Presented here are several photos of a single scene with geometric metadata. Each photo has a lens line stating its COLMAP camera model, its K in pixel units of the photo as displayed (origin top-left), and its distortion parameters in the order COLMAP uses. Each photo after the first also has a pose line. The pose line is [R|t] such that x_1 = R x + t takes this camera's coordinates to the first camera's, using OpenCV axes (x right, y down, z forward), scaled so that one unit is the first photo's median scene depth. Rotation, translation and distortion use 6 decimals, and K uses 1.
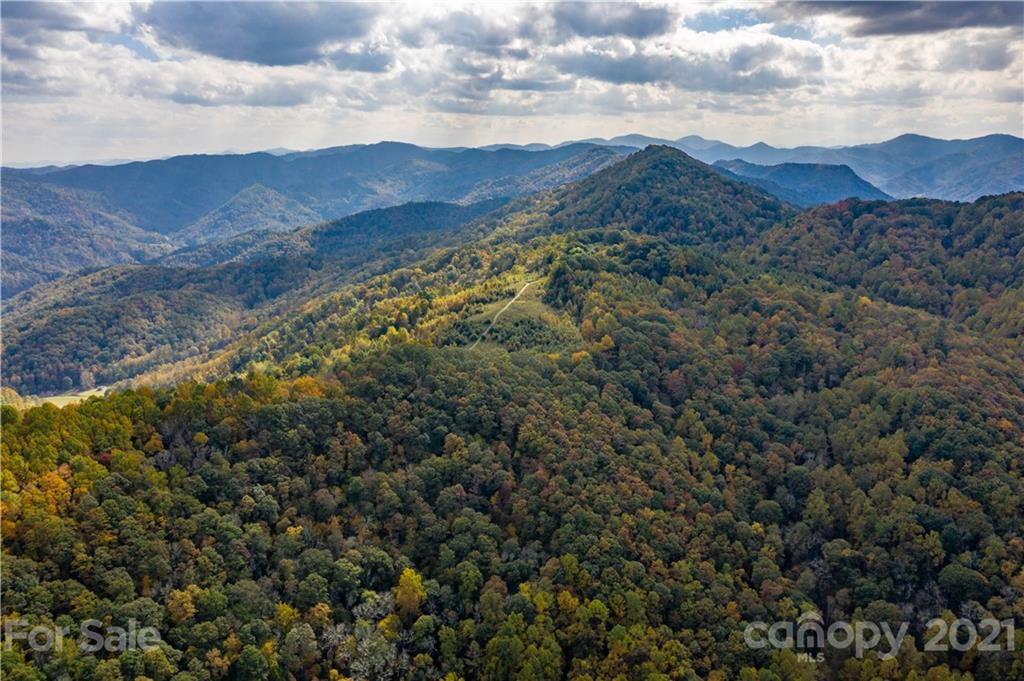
lens RADIAL K [[801.1, 0, 512.9], [0, 801.1, 345.7], [0, 0, 1]] dist [-0.029984, 0.007298]
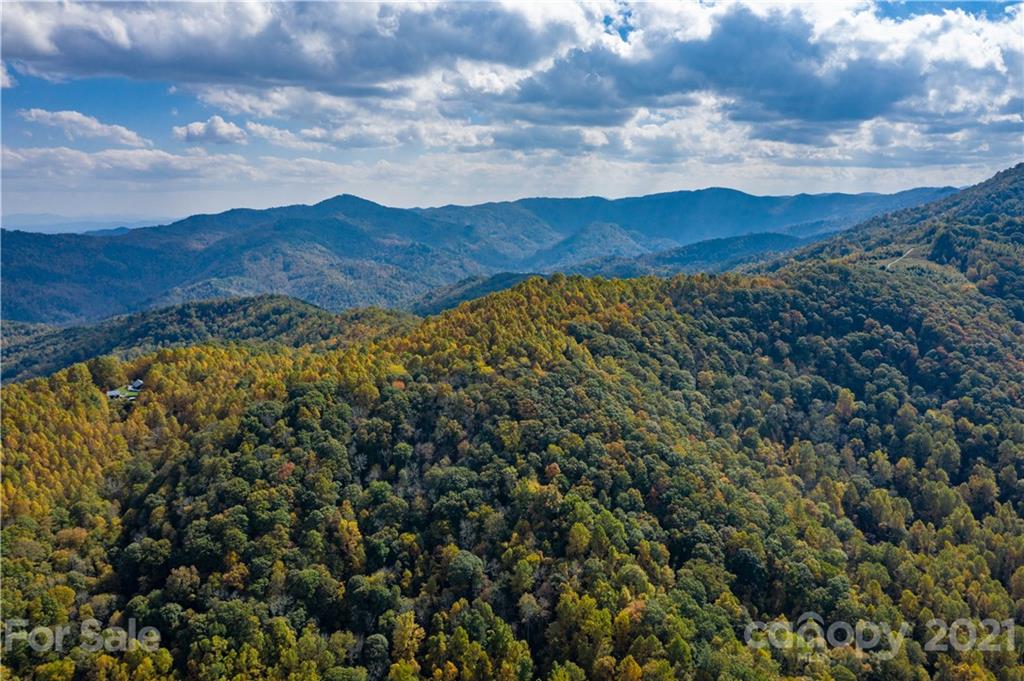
lens RADIAL K [[801.1, 0, 510.8], [0, 801.1, 336.8], [0, 0, 1]] dist [-0.029984, 0.007298]
pose [[0.926983, 0.066060, -0.369242, -0.145024], [-0.092869, 0.994142, -0.055290, 0.281782], [0.363426, 0.085544, 0.927687, -0.508684]]
